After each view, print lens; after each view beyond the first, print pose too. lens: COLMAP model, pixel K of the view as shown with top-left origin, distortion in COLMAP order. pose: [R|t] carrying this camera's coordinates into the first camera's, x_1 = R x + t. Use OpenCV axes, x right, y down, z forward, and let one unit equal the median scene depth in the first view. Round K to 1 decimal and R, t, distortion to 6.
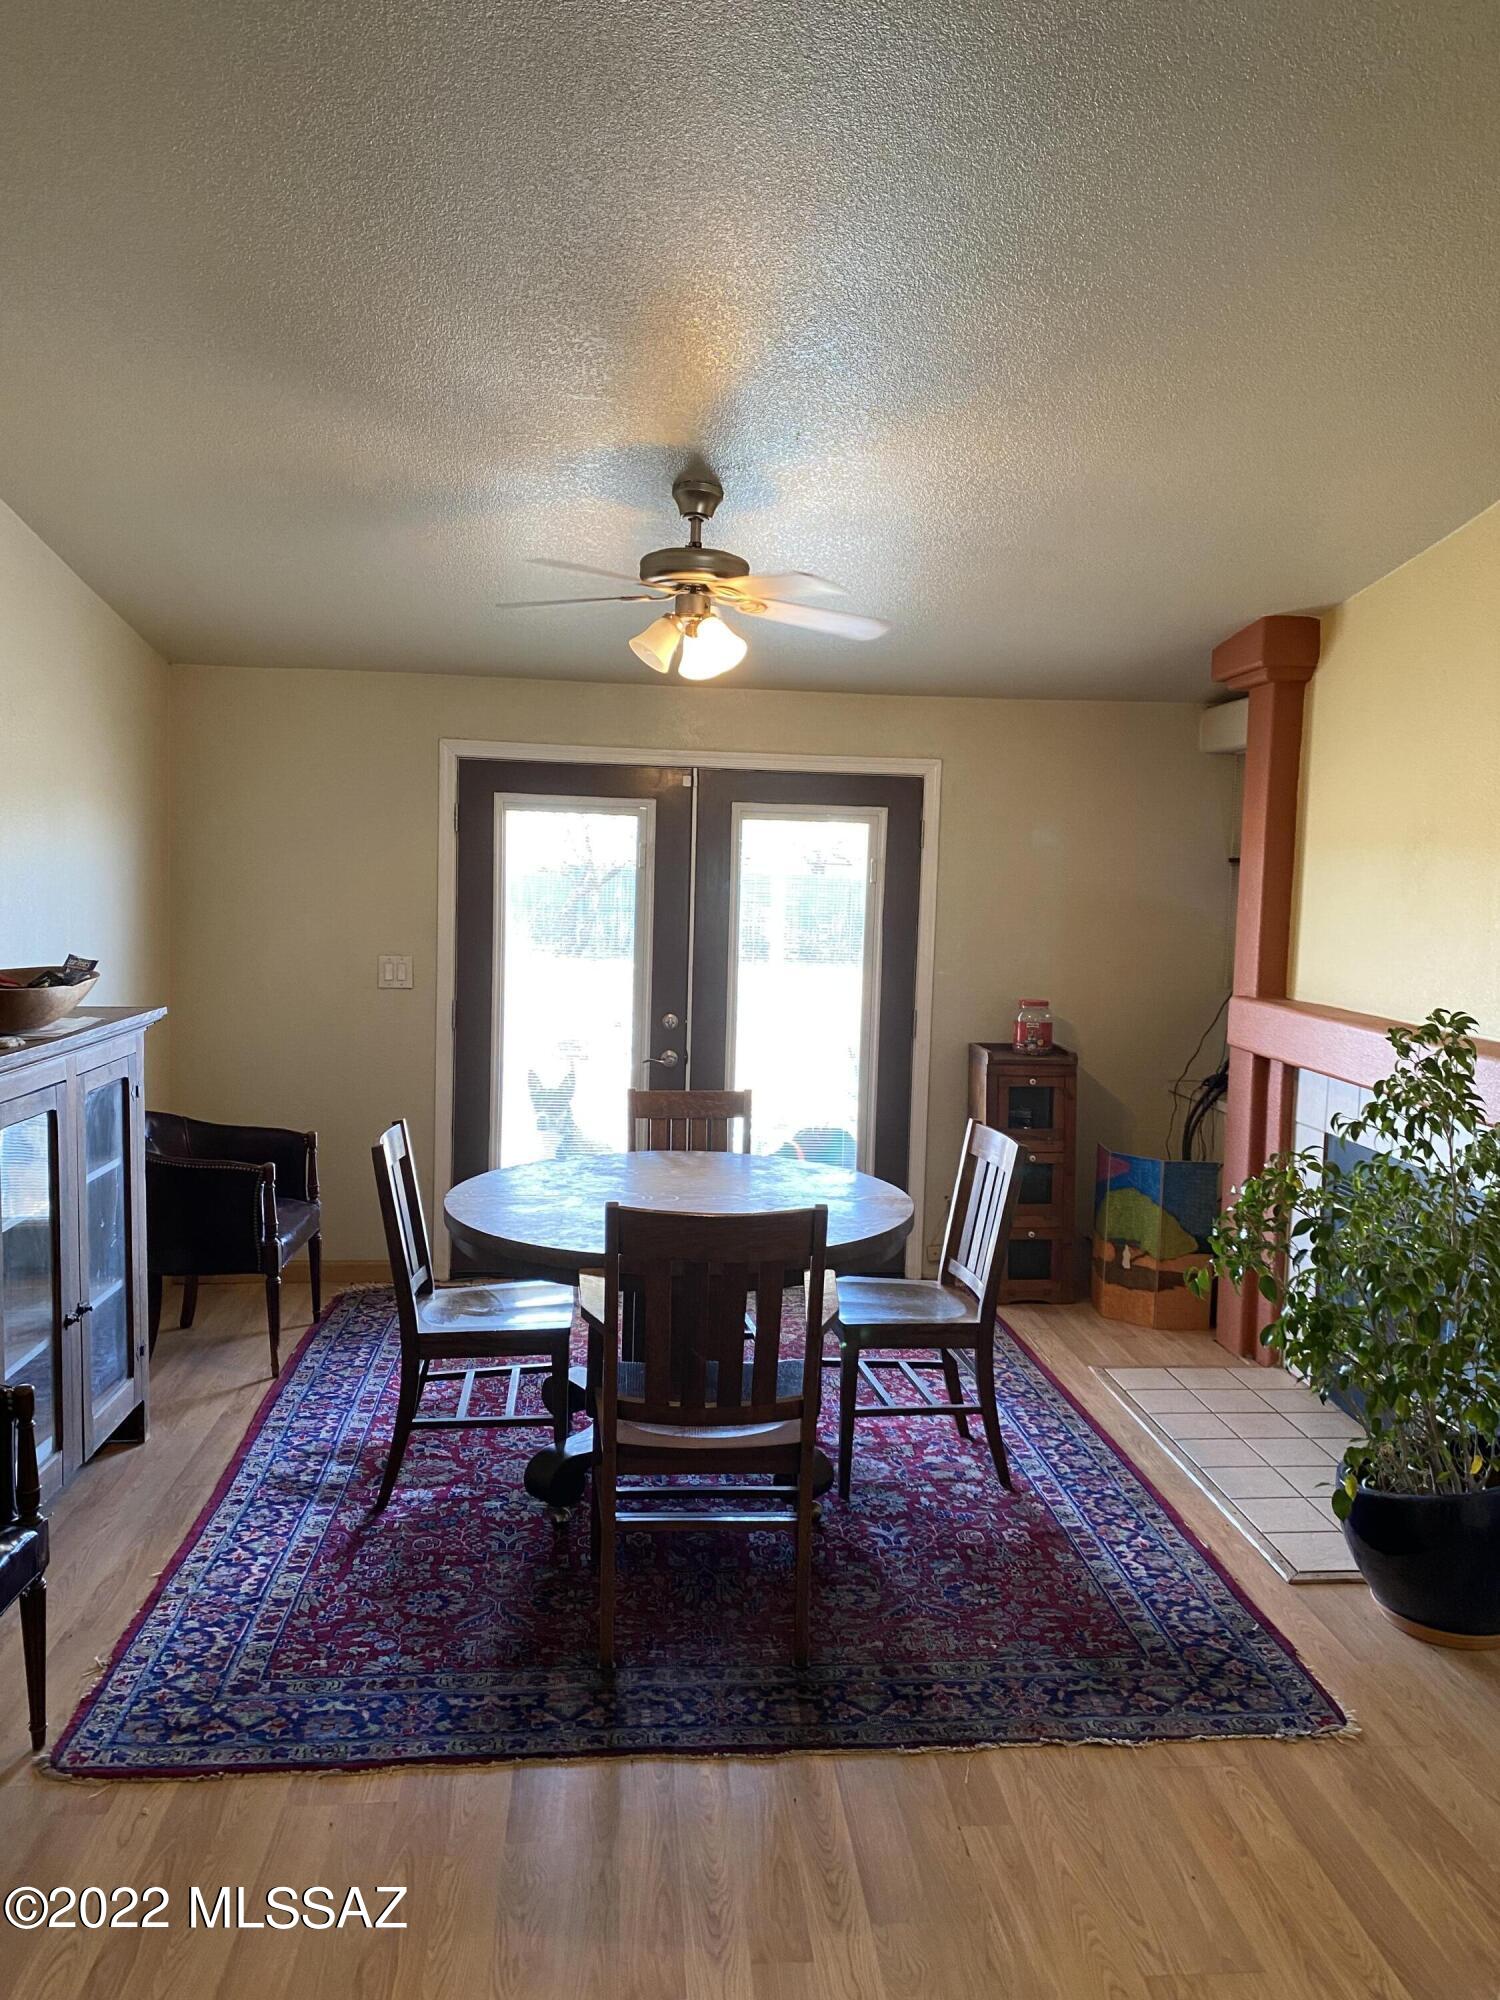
lens RADIAL K [[1548.2, 0, 745.9], [0, 1548.2, 997.8], [0, 0, 1]] dist [0.064025, -0.085352]
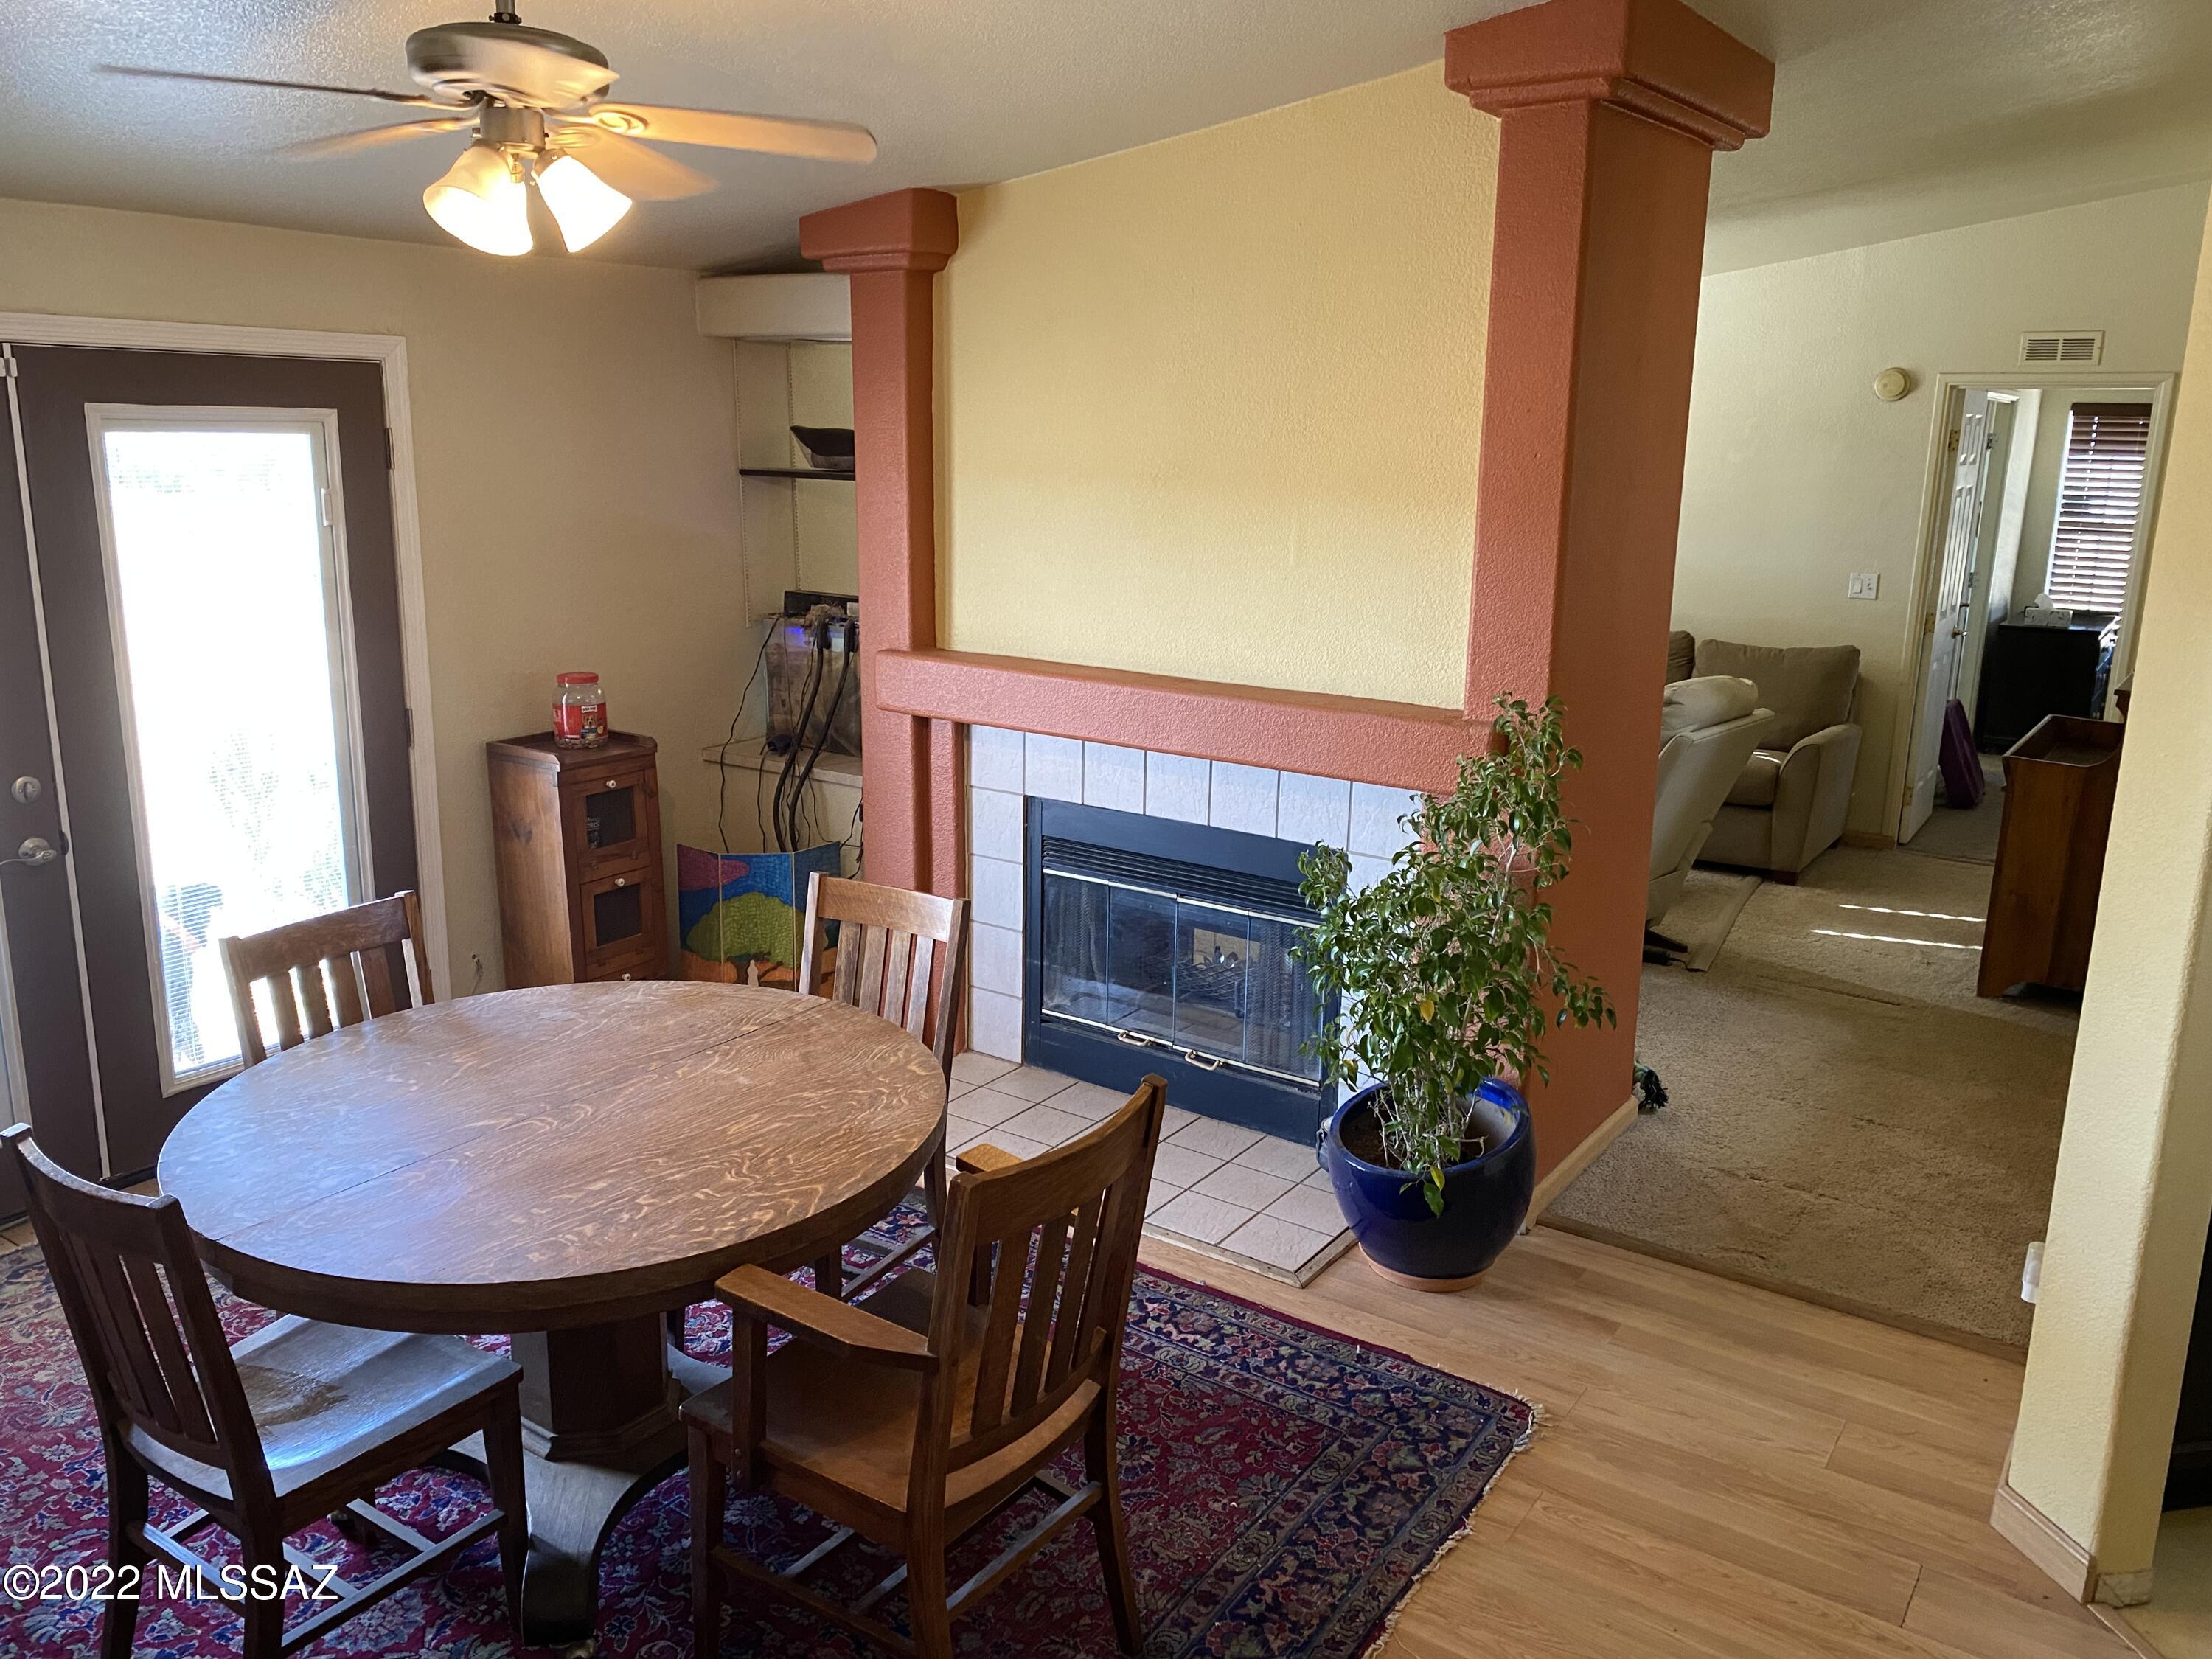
lens RADIAL K [[1712.3, 0, 1114.3], [0, 1712.3, 826.7], [0, 0, 1]] dist [0.064025, -0.085352]
pose [[0.624024, -0.199966, 0.755386, -0.309351], [0.061605, 0.976283, 0.207549, -0.087376], [-0.778973, -0.082980, 0.621542, 0.292635]]
